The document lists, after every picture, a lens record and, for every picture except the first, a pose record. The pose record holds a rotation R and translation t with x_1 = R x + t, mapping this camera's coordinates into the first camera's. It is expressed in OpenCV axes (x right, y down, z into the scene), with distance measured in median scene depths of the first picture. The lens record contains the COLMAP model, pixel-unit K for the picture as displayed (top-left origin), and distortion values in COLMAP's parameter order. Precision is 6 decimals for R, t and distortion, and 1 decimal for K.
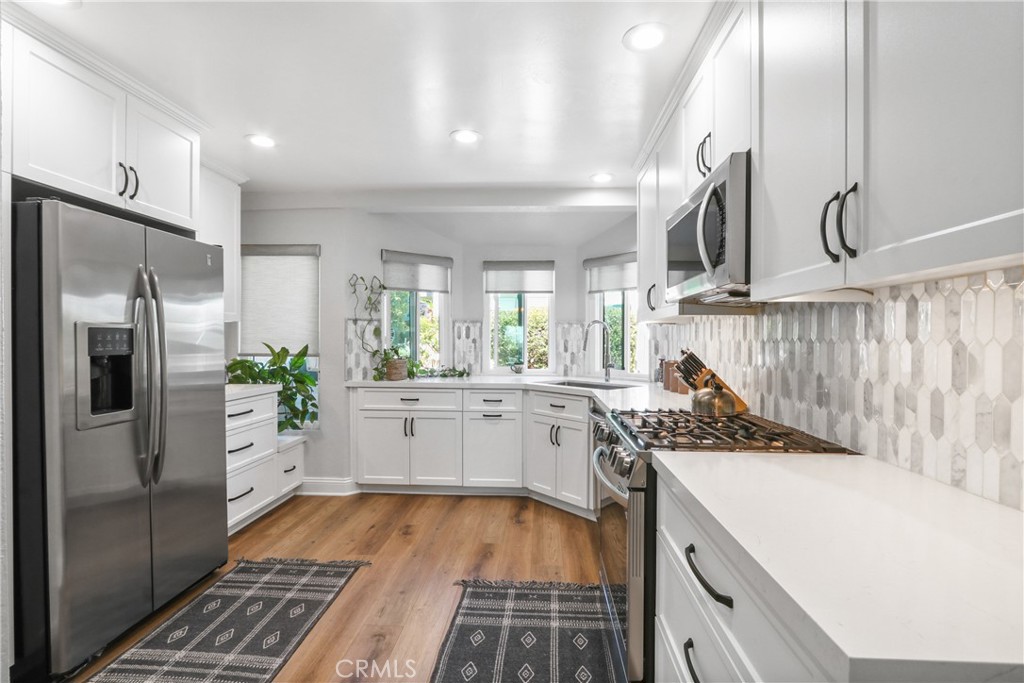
lens RADIAL K [[477.6, 0, 512.0], [0, 477.6, 341.5], [0, 0, 1]] dist [0.000404, -0.000036]
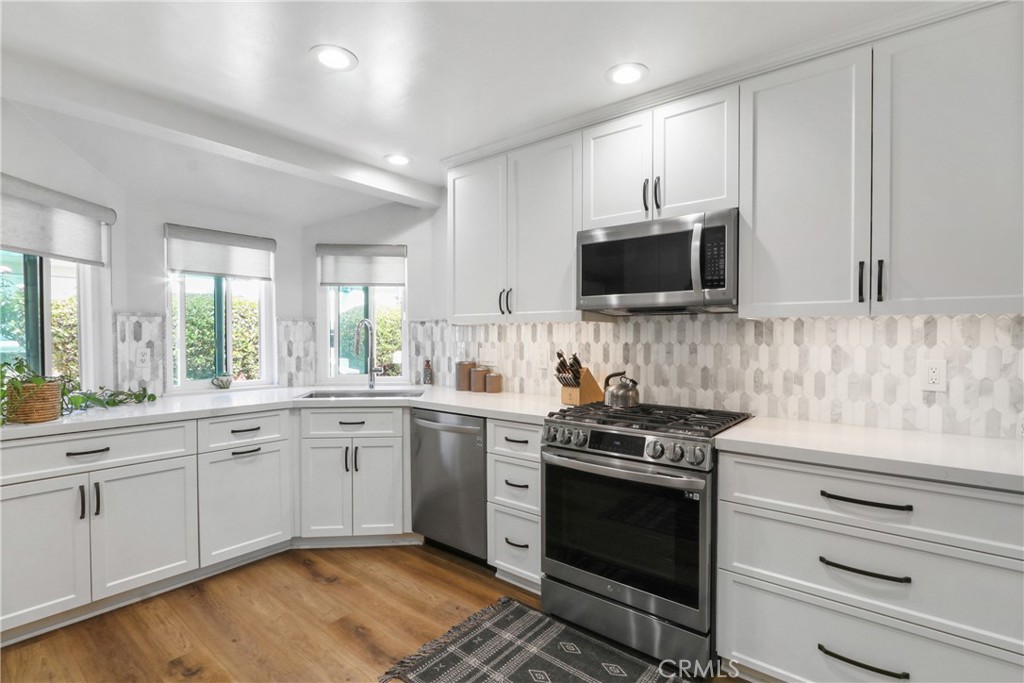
lens RADIAL K [[492.2, 0, 508.9], [0, 492.2, 337.7], [0, 0, 1]] dist [-0.002594, -0.000315]
pose [[0.582854, -0.007161, 0.812546, -0.480282], [0.004879, 0.999974, 0.005312, -0.016511], [-0.812563, 0.000868, 0.582873, 0.319197]]
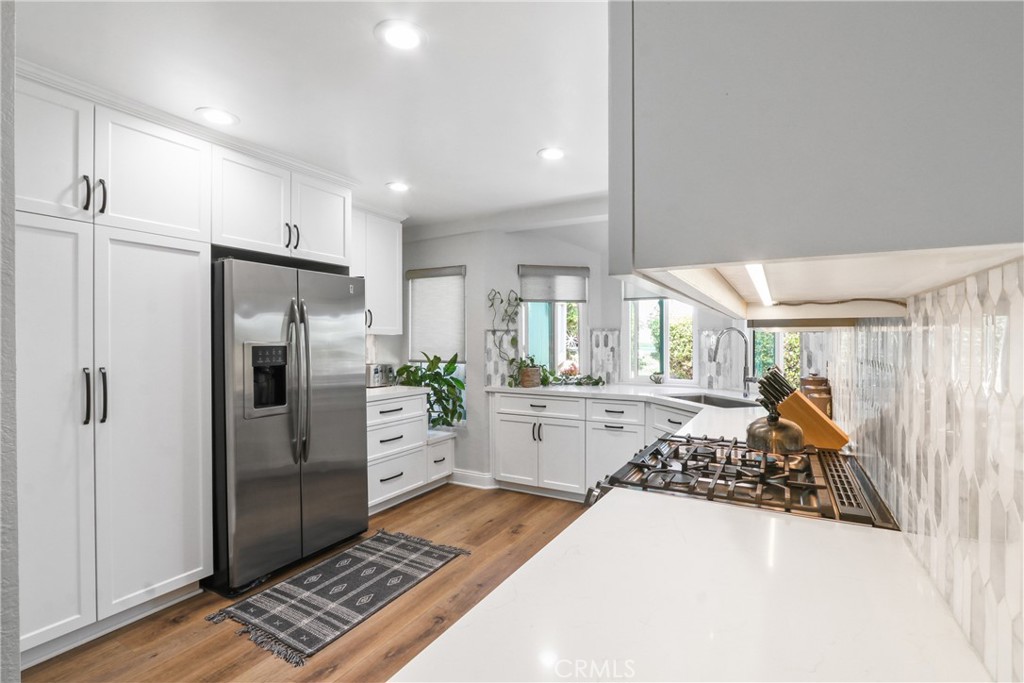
lens RADIAL K [[470.3, 0, 515.3], [0, 470.3, 343.1], [0, 0, 1]] dist [-0.003566, 0.000121]
pose [[0.900415, -0.003281, -0.435020, 0.234726], [0.003249, 0.999994, -0.000818, -0.019919], [0.435020, -0.000677, 0.900420, 0.052692]]
